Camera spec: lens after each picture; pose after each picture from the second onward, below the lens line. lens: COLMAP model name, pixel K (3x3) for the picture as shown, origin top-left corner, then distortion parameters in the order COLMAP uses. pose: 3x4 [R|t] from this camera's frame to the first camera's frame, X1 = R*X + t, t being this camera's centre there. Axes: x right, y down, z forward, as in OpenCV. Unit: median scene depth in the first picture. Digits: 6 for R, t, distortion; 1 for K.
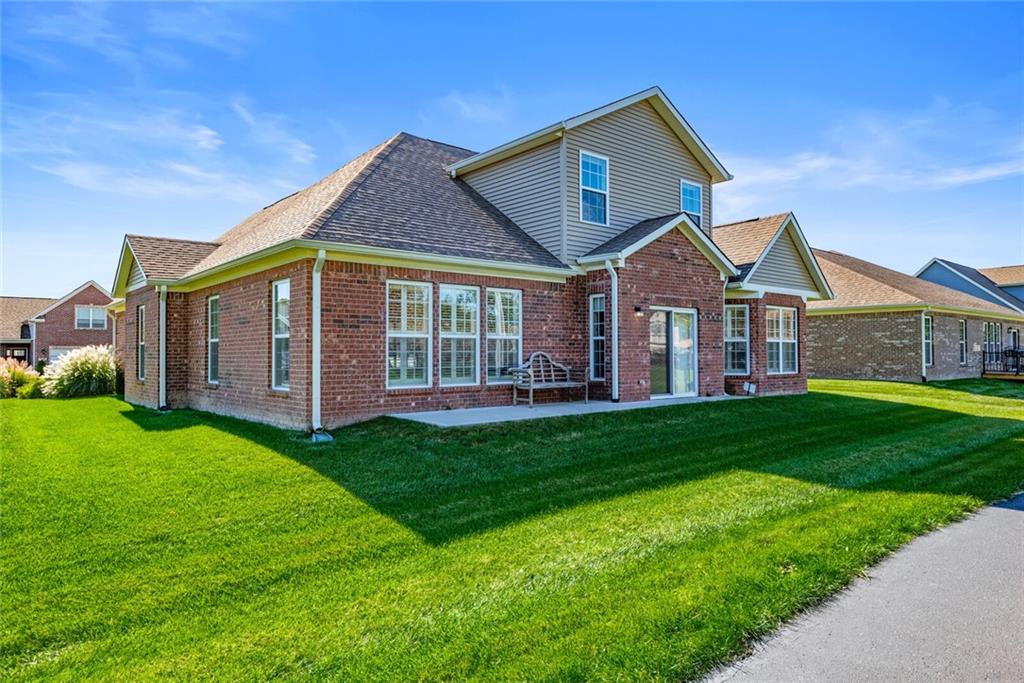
lens RADIAL K [[621.8, 0, 510.2], [0, 621.8, 348.9], [0, 0, 1]] dist [0.004424, 0.000087]
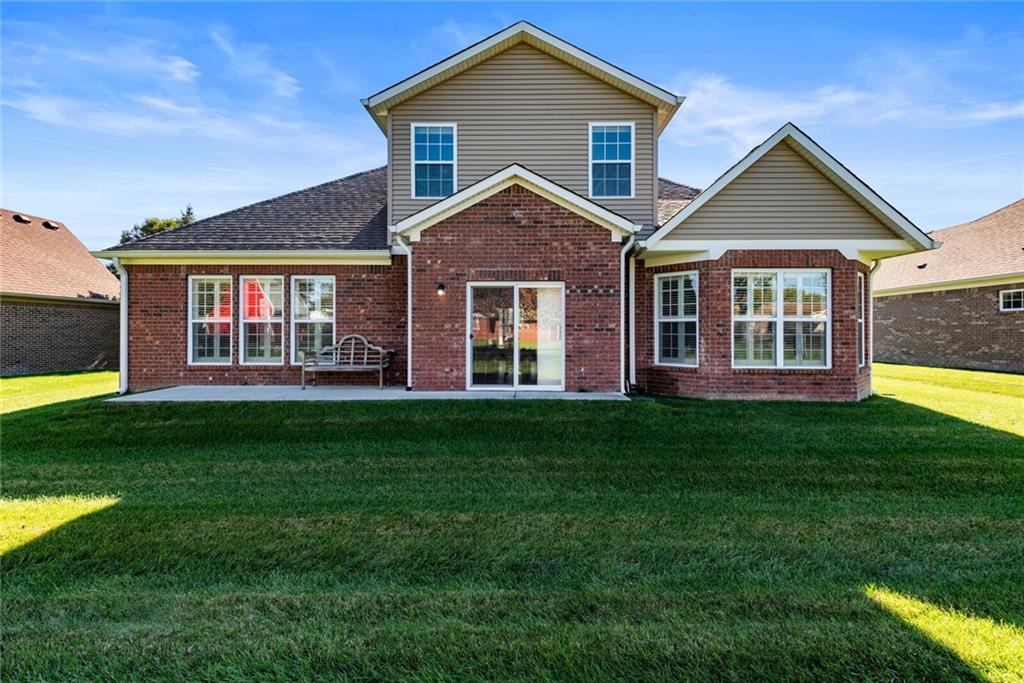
lens RADIAL K [[504.5, 0, 512.8], [0, 504.5, 331.0], [0, 0, 1]] dist [0.006145, 0.000251]
pose [[0.764111, -0.002824, -0.645078, 0.758292], [0.001155, 0.999995, -0.003010, 0.001085], [0.645083, 0.001555, 0.764111, 0.526423]]
